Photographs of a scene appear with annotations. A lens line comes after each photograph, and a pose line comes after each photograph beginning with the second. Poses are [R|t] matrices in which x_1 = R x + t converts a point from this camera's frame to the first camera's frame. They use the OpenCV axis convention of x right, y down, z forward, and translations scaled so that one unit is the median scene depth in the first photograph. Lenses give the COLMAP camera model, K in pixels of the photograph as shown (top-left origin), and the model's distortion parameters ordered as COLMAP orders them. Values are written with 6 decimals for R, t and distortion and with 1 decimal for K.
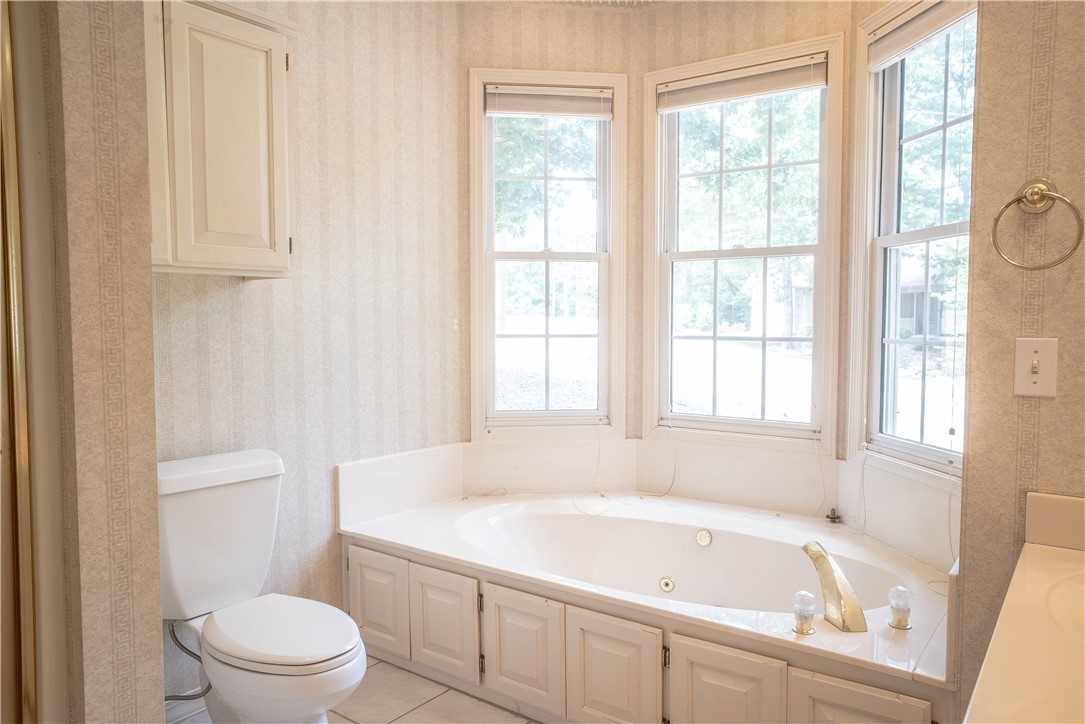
lens RADIAL K [[786.4, 0, 538.2], [0, 786.4, 365.5], [0, 0, 1]] dist [-0.058167, 0.072289]
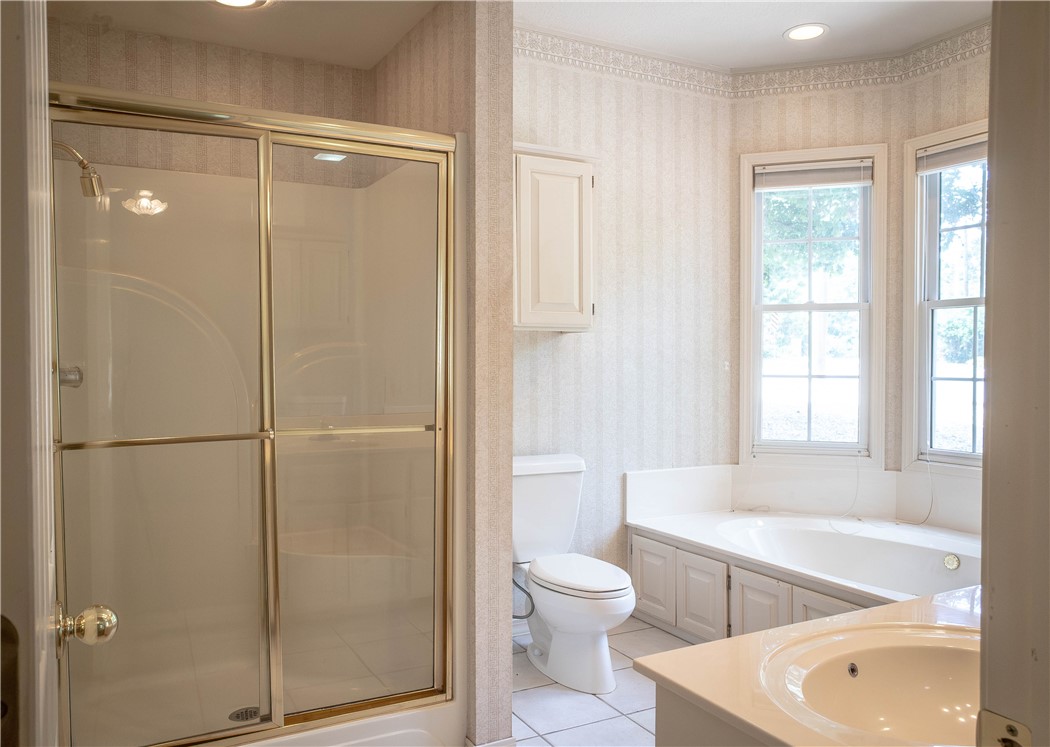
lens RADIAL K [[803.2, 0, 501.4], [0, 803.2, 376.1], [0, 0, 1]] dist [-0.044336, 0.009025]
pose [[0.906786, 0.009744, -0.421479, 0.100931], [-0.026838, 0.999039, -0.034645, 0.015506], [0.420737, 0.042727, 0.906176, -0.264598]]
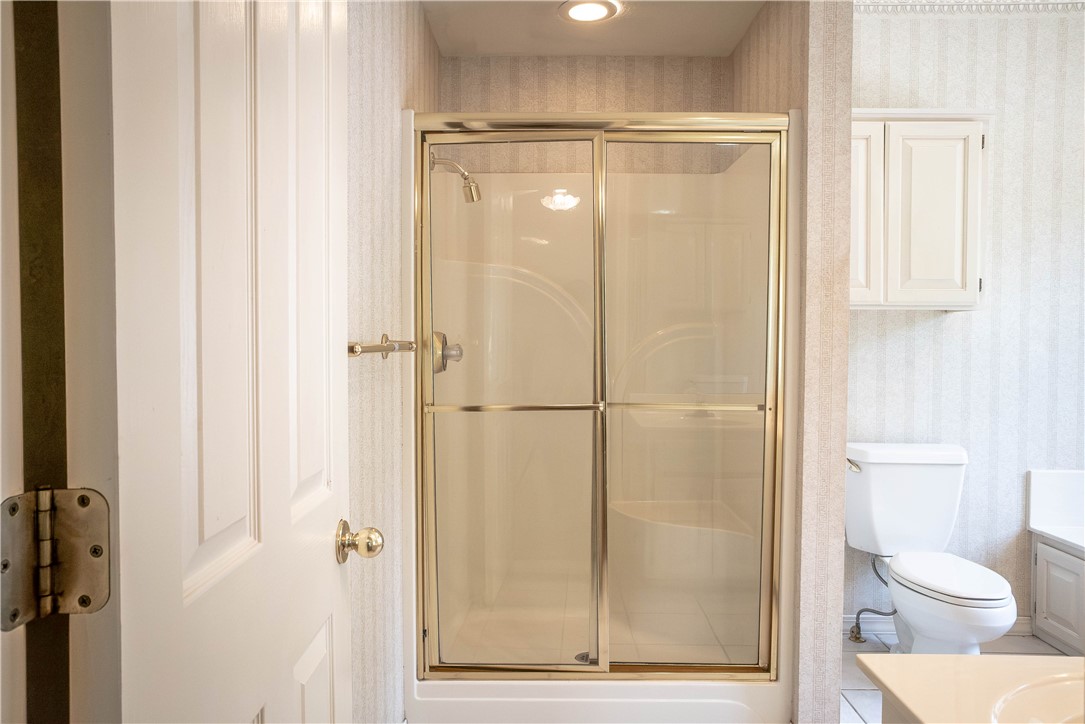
lens RADIAL K [[786.4, 0, 538.2], [0, 786.4, 365.5], [0, 0, 1]] dist [-0.058167, 0.072289]
pose [[0.602354, 0.030171, -0.797658, 0.180304], [-0.053900, 0.998542, -0.002934, 0.013678], [0.796407, 0.044761, 0.603102, -0.226320]]
